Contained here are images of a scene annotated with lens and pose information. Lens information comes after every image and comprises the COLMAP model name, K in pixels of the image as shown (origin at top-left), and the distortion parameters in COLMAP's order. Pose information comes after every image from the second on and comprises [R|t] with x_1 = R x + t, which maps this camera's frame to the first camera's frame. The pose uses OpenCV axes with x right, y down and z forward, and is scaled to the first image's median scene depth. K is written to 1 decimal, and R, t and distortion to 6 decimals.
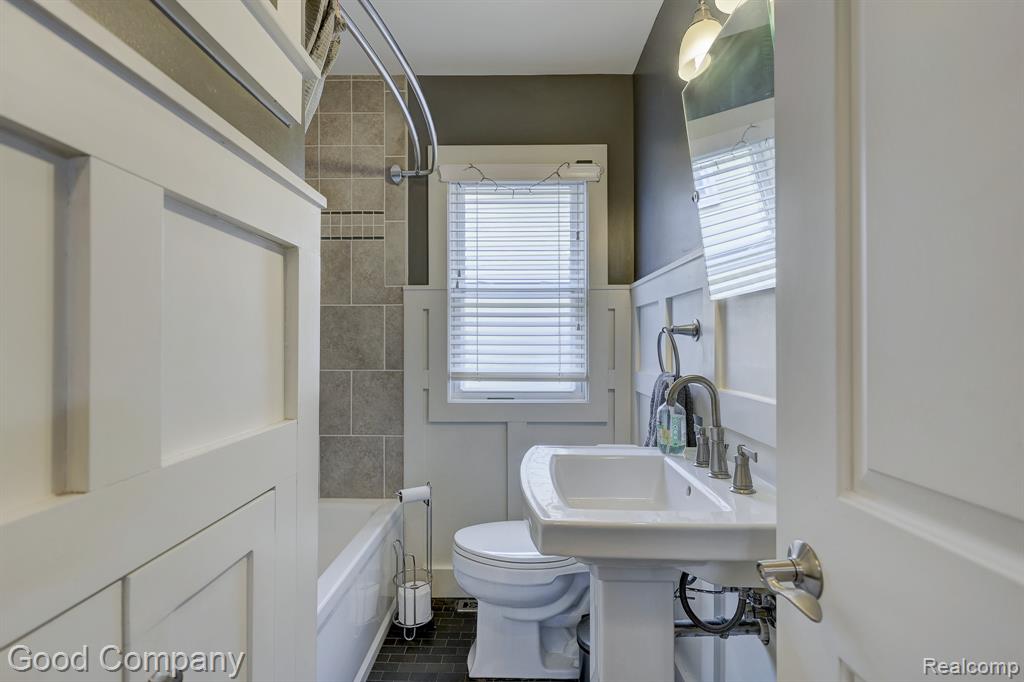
lens RADIAL K [[515.8, 0, 510.9], [0, 515.8, 340.2], [0, 0, 1]] dist [-0.011974, -0.000121]
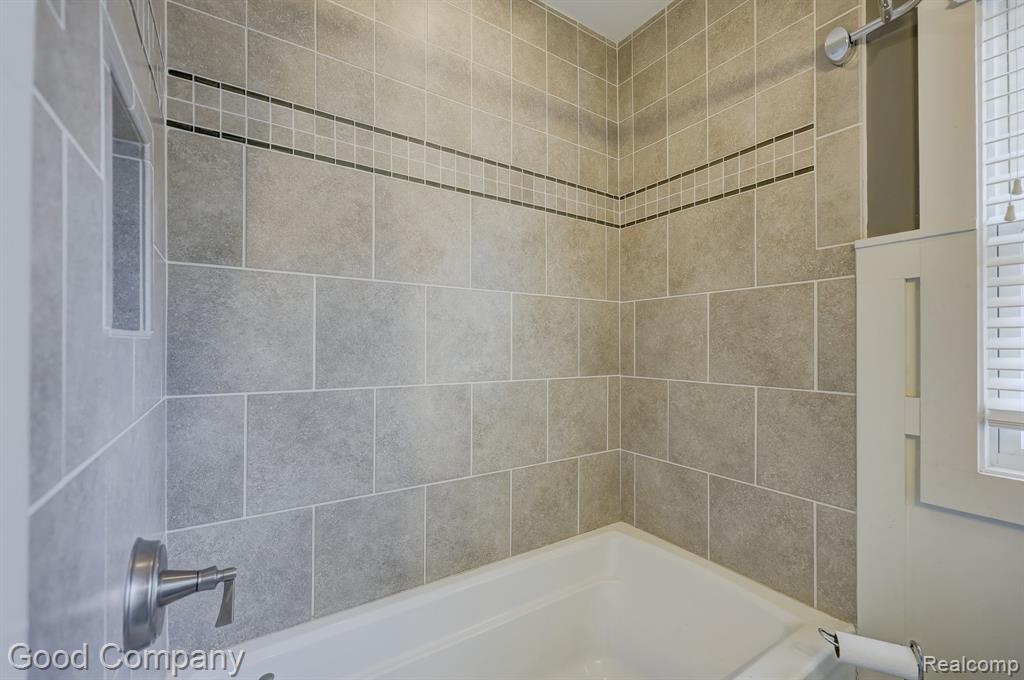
lens RADIAL K [[409.5, 0, 508.7], [0, 409.5, 344.6], [0, 0, 1]] dist [0.000923, 0.000184]
pose [[0.582432, -0.001598, -0.812878, -0.067959], [0.002145, 0.999998, -0.000430, 0.004324], [0.812876, -0.001493, 0.582434, 0.439667]]
